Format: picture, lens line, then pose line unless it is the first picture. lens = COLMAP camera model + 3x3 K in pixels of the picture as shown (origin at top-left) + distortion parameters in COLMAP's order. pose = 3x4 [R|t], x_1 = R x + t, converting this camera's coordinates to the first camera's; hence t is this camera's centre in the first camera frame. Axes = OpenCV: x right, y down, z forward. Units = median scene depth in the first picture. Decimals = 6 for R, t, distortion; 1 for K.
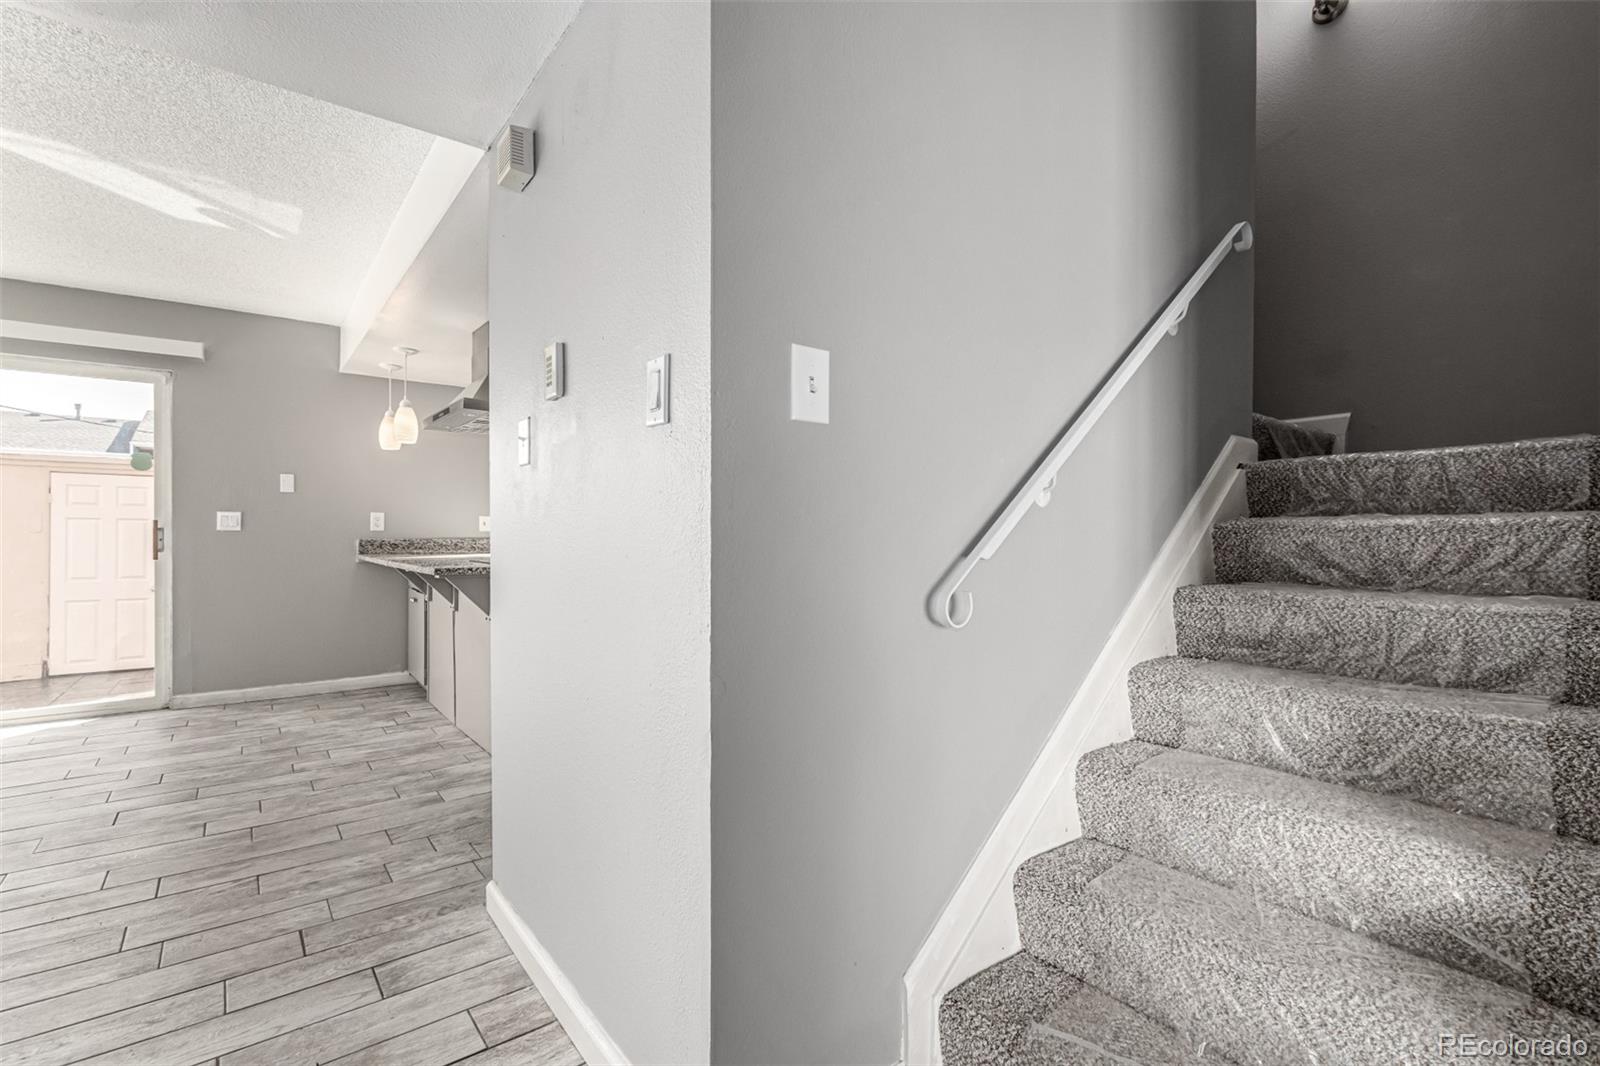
lens RADIAL K [[726.5, 0, 794.7], [0, 726.5, 536.3], [0, 0, 1]] dist [0.002585, -0.002116]
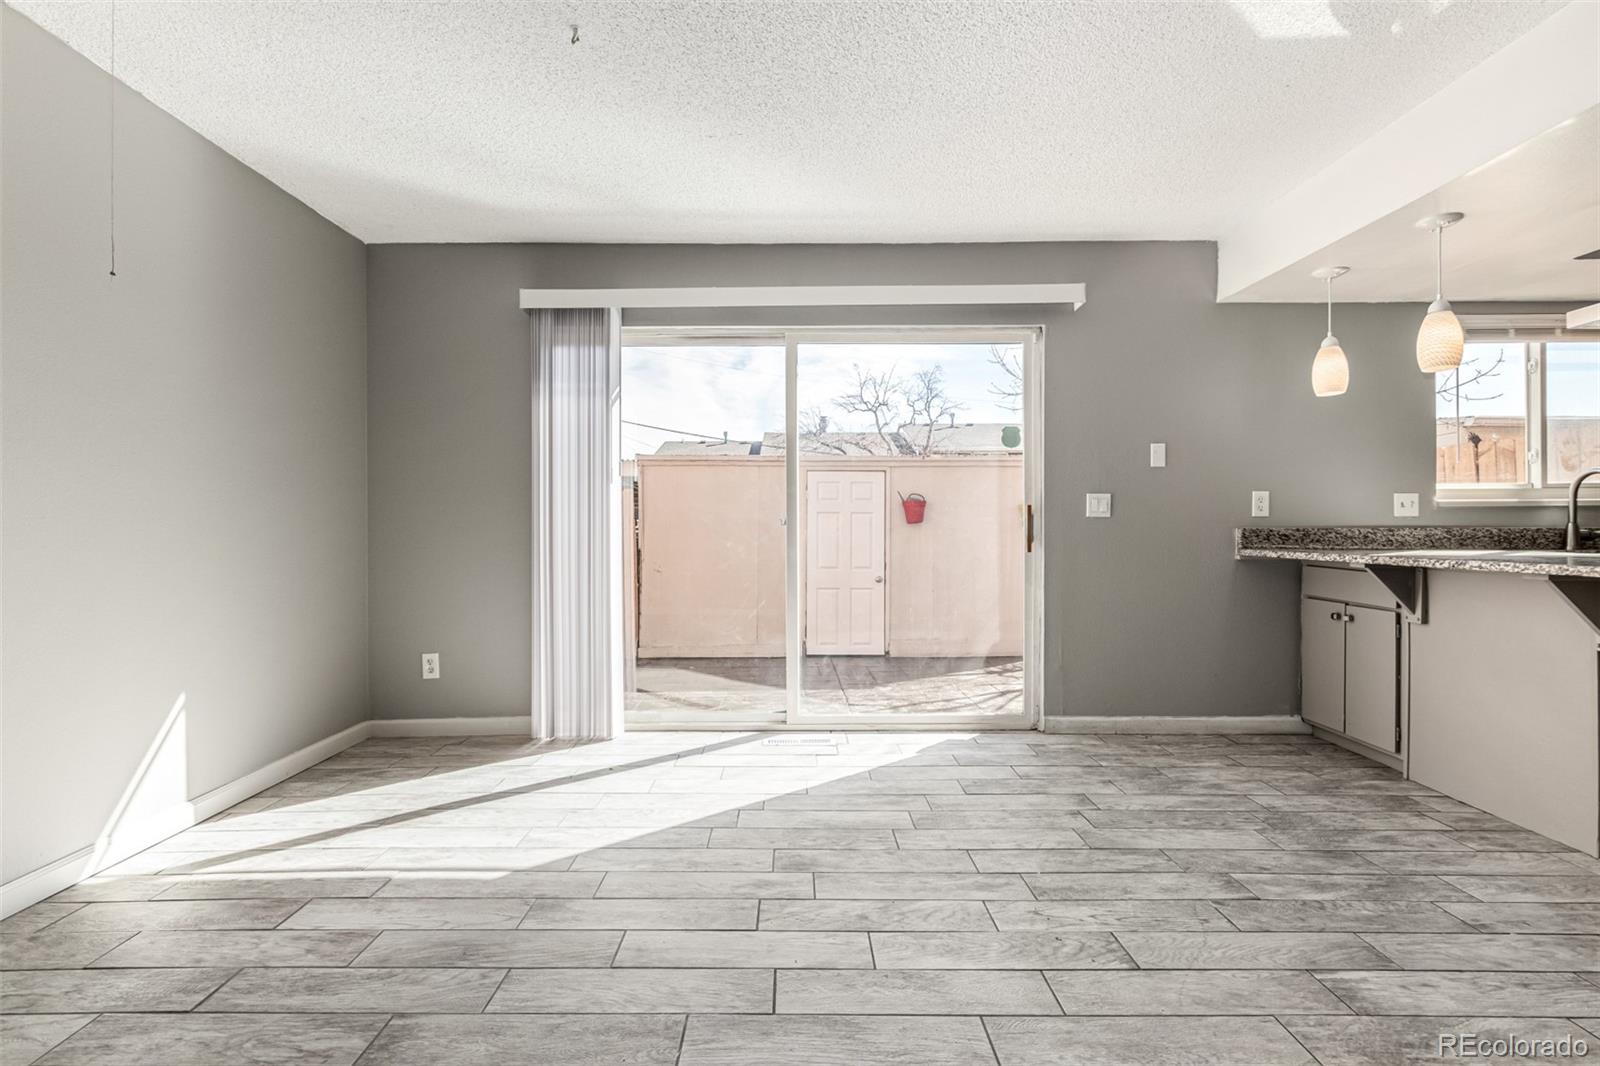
lens RADIAL K [[726.5, 0, 788.7], [0, 726.5, 532.7], [0, 0, 1]] dist [0.002585, -0.002116]
pose [[0.789538, -0.000374, -0.613702, -0.580238], [0.000654, 1.000000, 0.000231, 0.009456], [0.613701, -0.000584, 0.789538, 0.166214]]
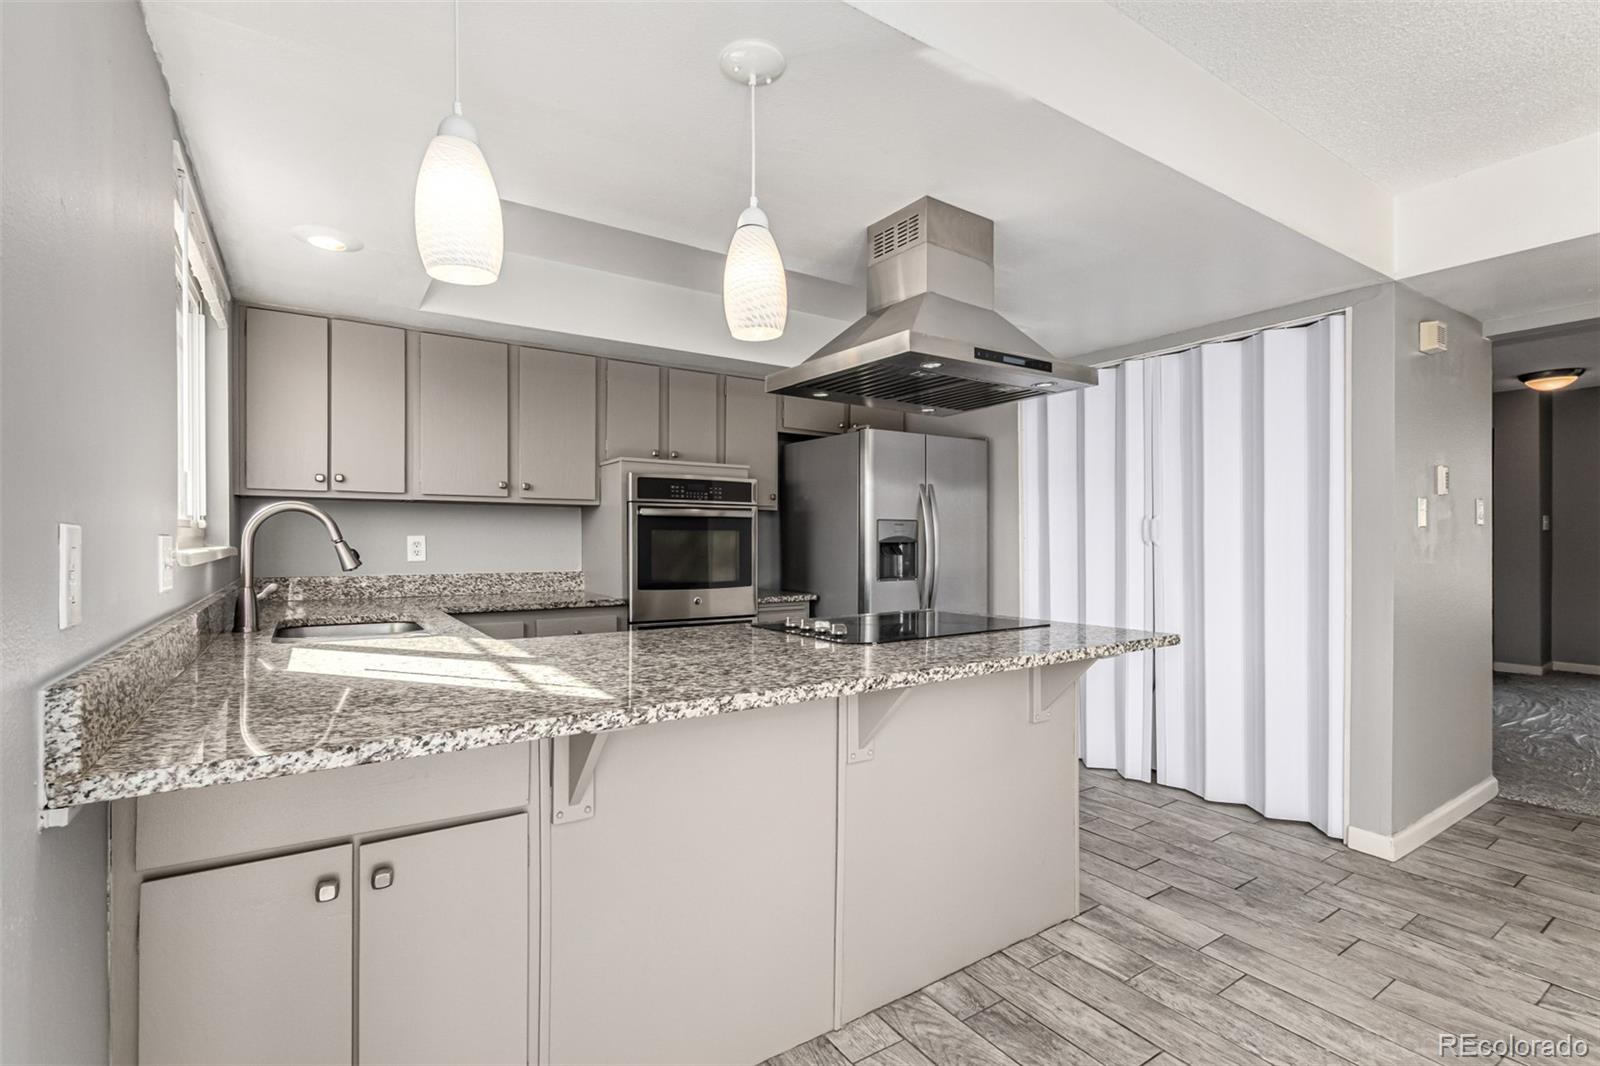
lens RADIAL K [[726.5, 0, 787.2], [0, 726.5, 539.8], [0, 0, 1]] dist [0.002585, -0.002116]
pose [[0.077931, -0.003154, 0.996954, -0.854381], [0.004058, 0.999988, 0.002846, -0.033016], [-0.996951, 0.003824, 0.077943, 0.937693]]
